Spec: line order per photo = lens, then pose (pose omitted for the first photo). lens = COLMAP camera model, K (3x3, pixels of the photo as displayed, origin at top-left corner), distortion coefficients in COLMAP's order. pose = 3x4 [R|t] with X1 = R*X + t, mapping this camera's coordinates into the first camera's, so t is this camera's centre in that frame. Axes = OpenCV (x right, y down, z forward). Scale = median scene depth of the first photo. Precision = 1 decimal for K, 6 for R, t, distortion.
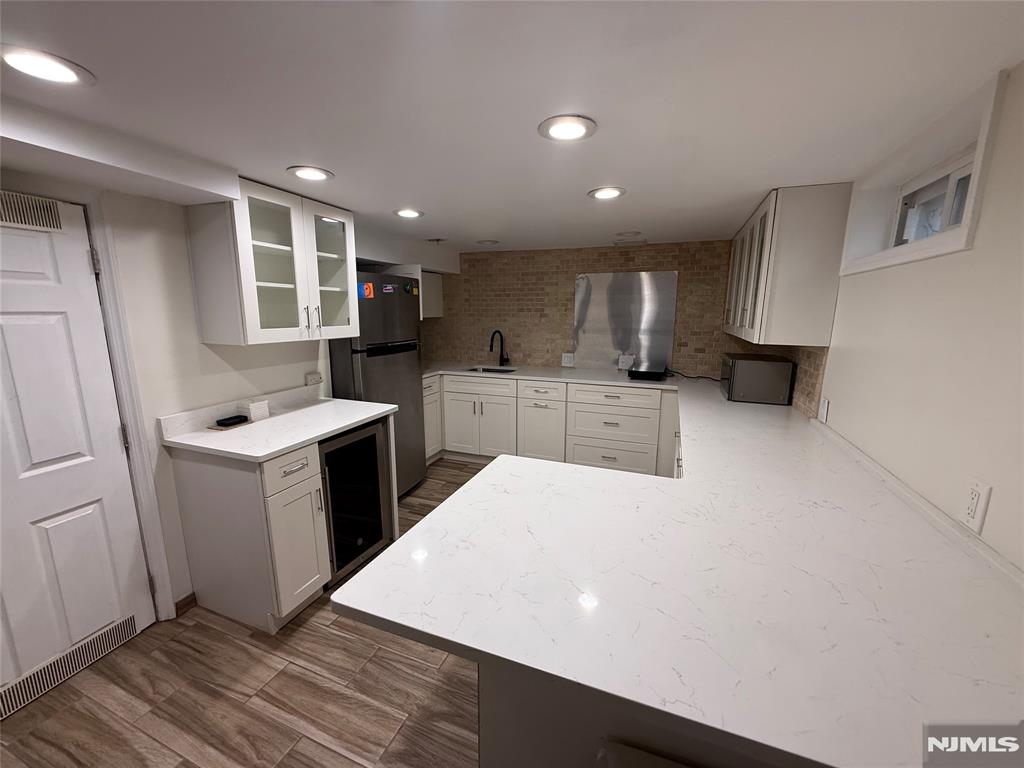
lens RADIAL K [[410.0, 0, 512.1], [0, 410.0, 385.4], [0, 0, 1]] dist [0.002543, 0.000276]
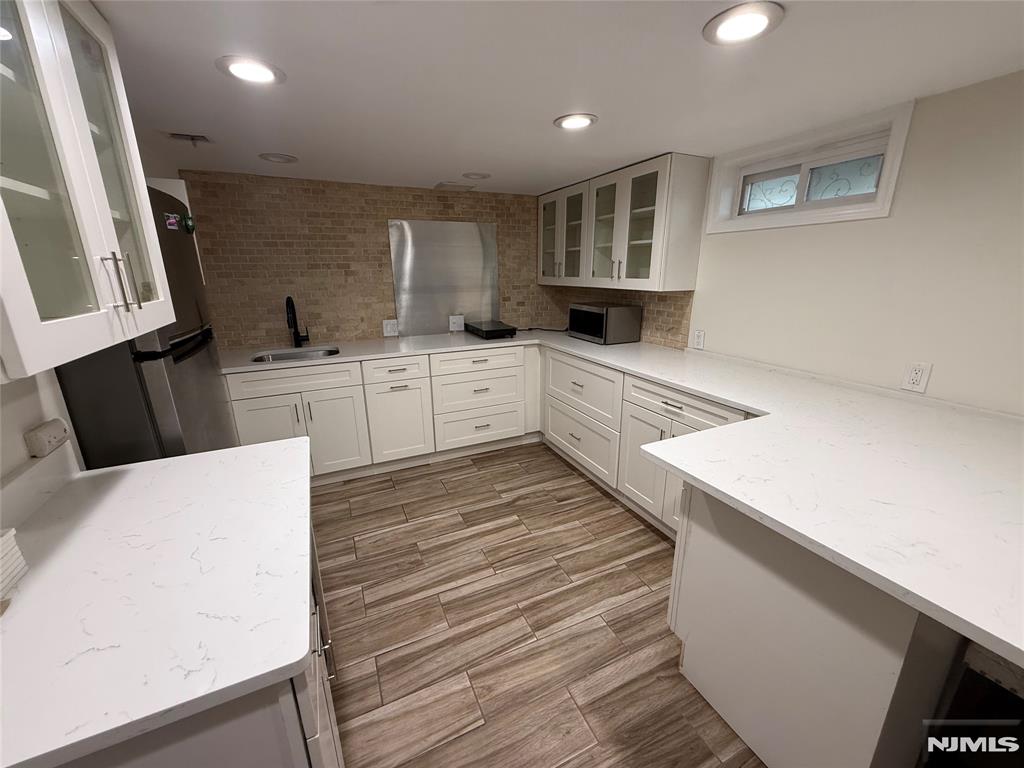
lens RADIAL K [[410.0, 0, 513.4], [0, 410.0, 385.5], [0, 0, 1]] dist [0.002543, 0.000276]
pose [[0.687808, -0.211384, 0.694432, -0.323494], [0.143196, 0.977373, 0.155681, -0.047111], [-0.711628, -0.007638, 0.702515, 0.277931]]
